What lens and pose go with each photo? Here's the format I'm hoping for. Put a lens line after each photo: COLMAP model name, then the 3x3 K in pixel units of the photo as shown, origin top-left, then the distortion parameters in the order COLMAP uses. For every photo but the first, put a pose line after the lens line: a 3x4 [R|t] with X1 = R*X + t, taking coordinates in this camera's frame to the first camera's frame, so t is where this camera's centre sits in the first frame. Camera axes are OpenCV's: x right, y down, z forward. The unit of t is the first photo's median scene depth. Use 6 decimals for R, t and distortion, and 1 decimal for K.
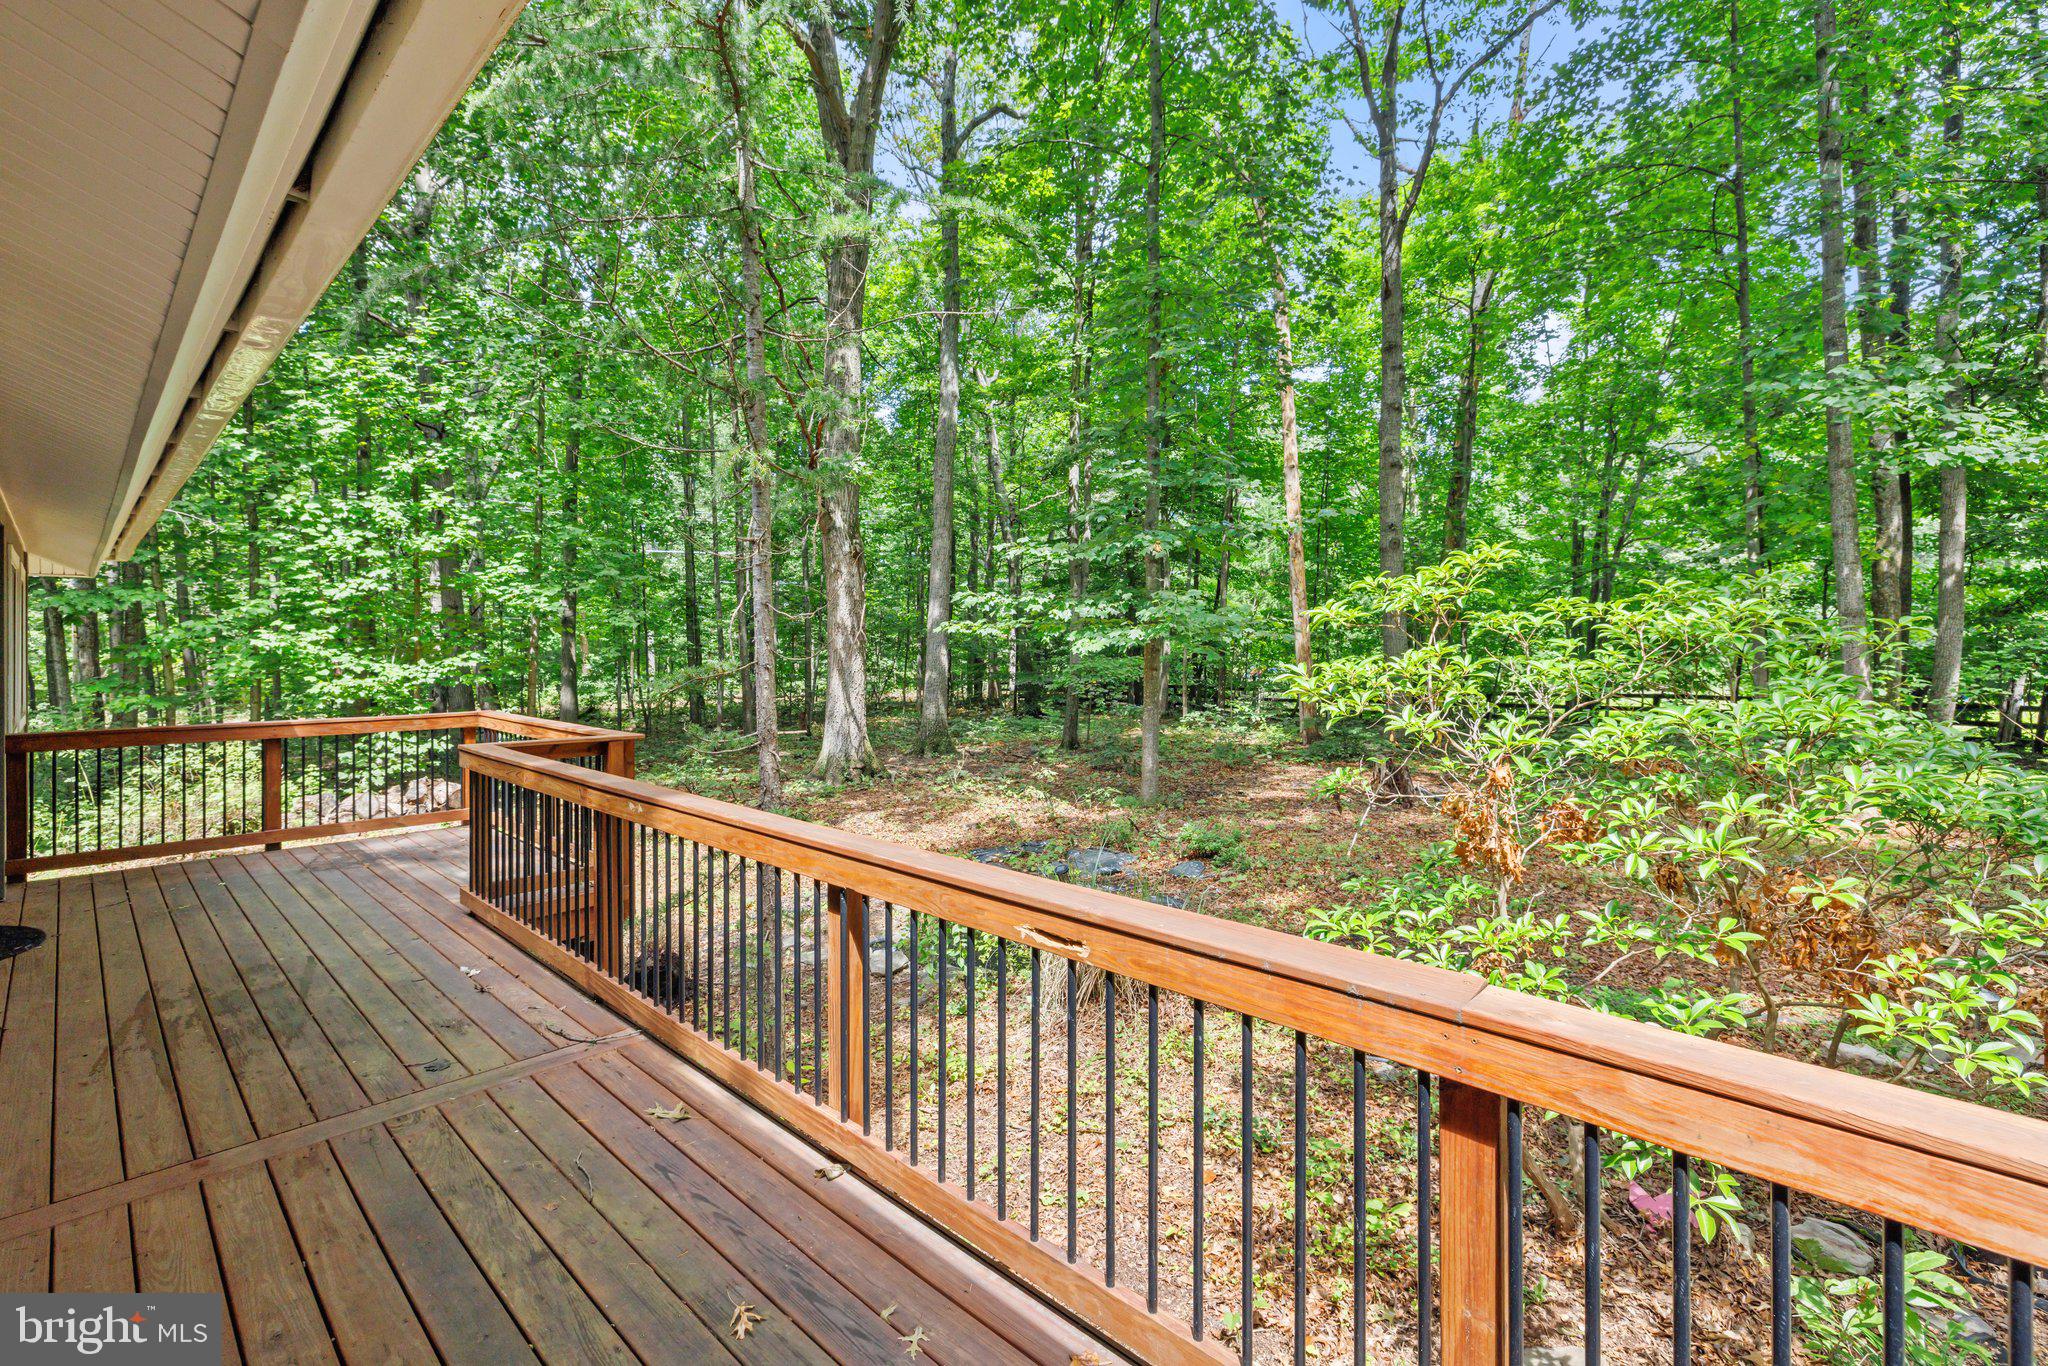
lens RADIAL K [[873.5, 0, 1004.4], [0, 873.5, 639.8], [0, 0, 1]] dist [-0.005418, 0.001866]
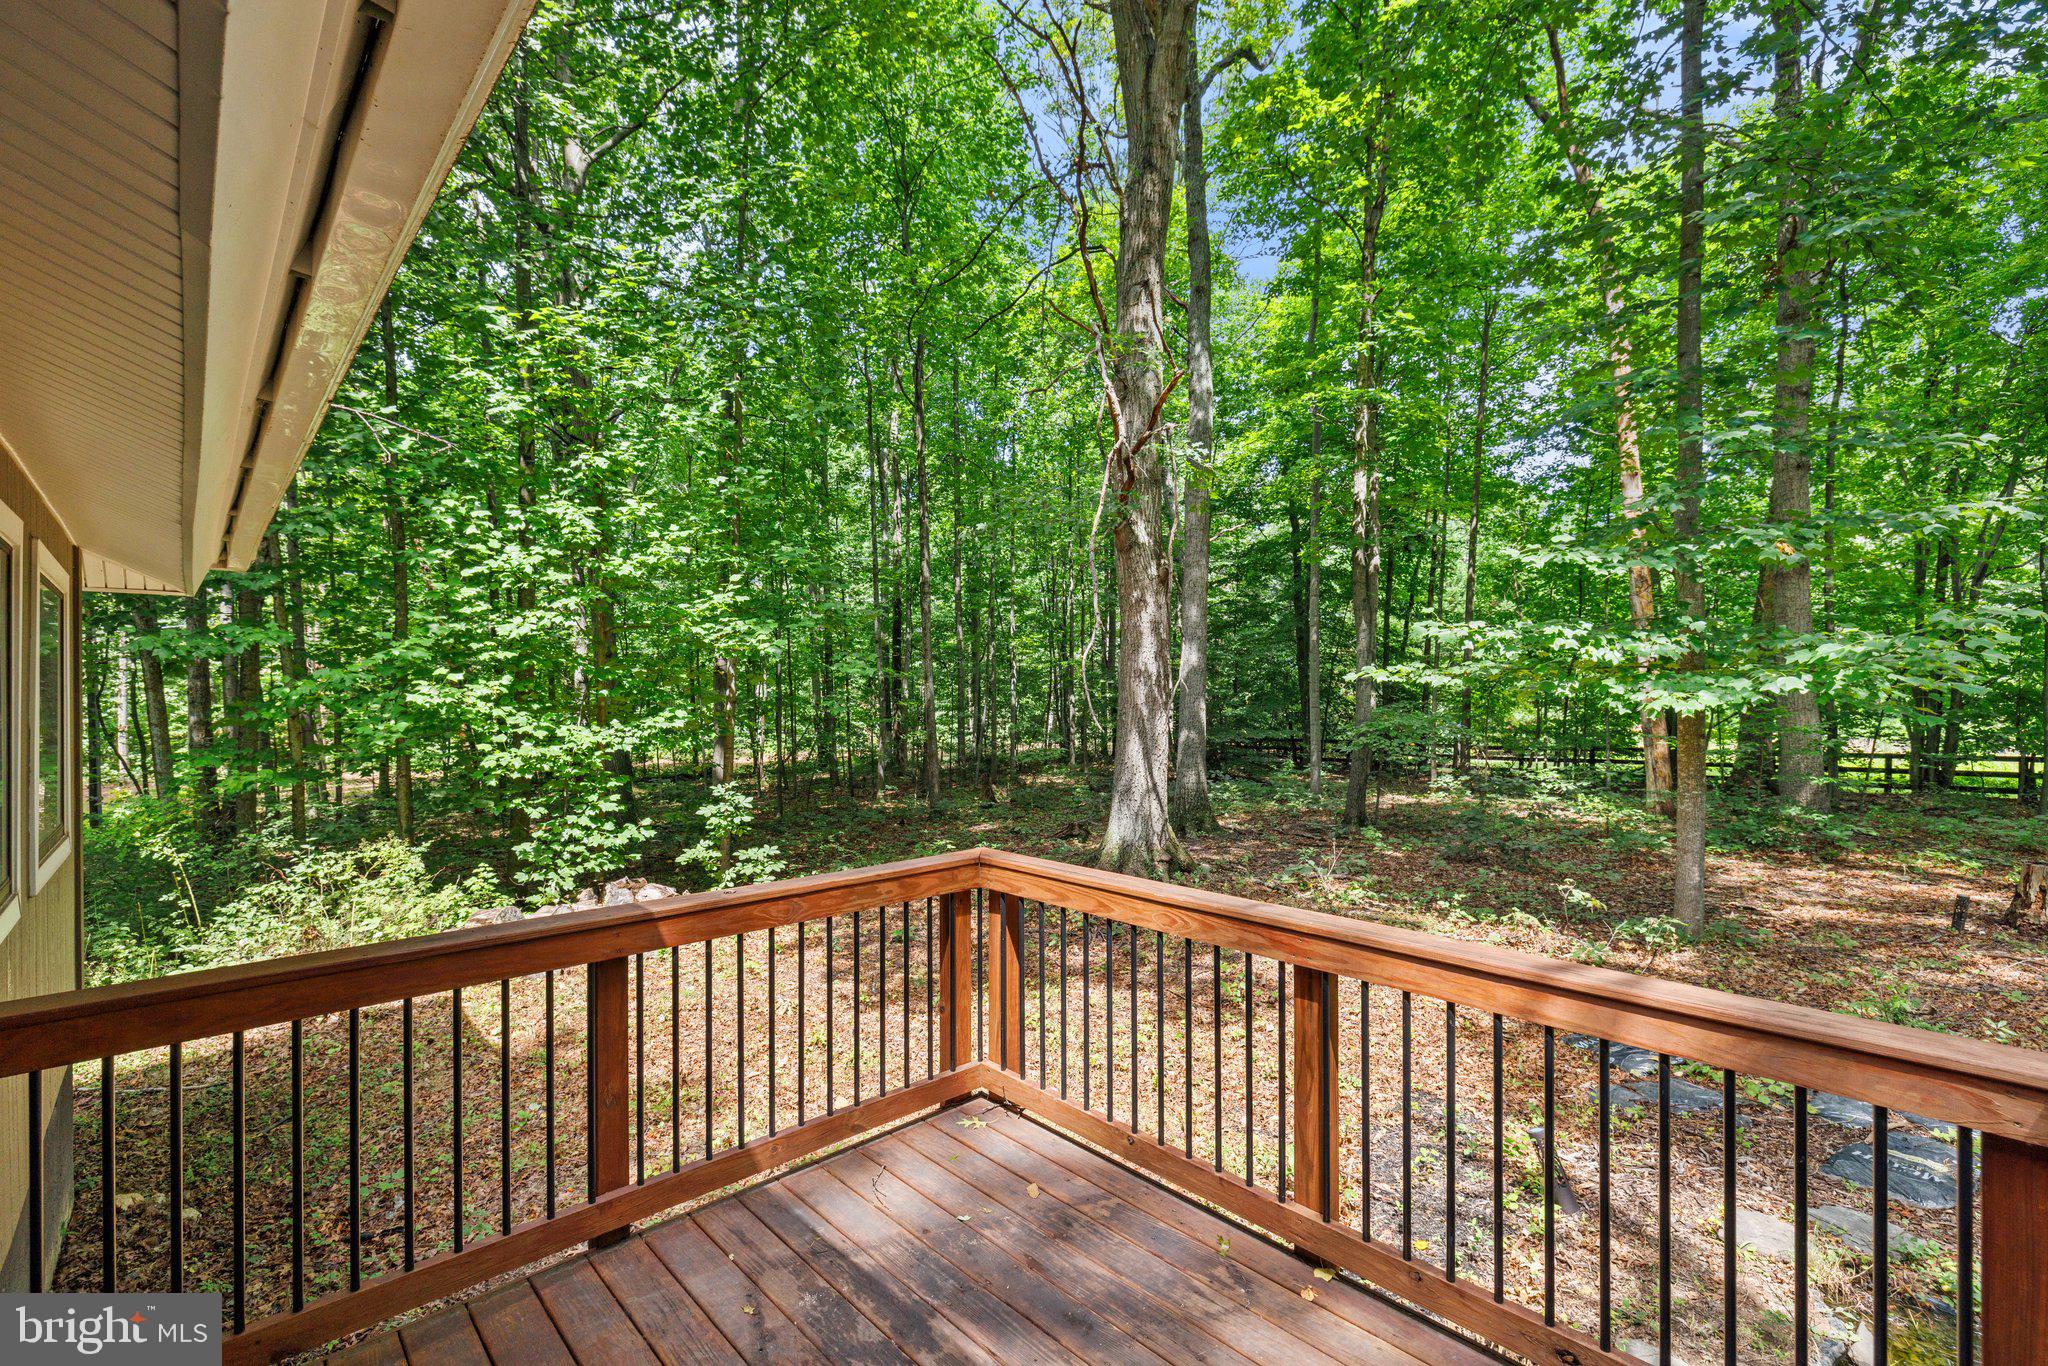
lens RADIAL K [[873.5, 0, 1026.2], [0, 873.5, 690.1], [0, 0, 1]] dist [-0.005418, 0.001866]
pose [[0.998989, -0.001406, -0.044934, -0.290877], [0.001544, 0.999994, 0.003021, -0.004720], [0.044929, -0.003088, 0.998985, 0.272149]]
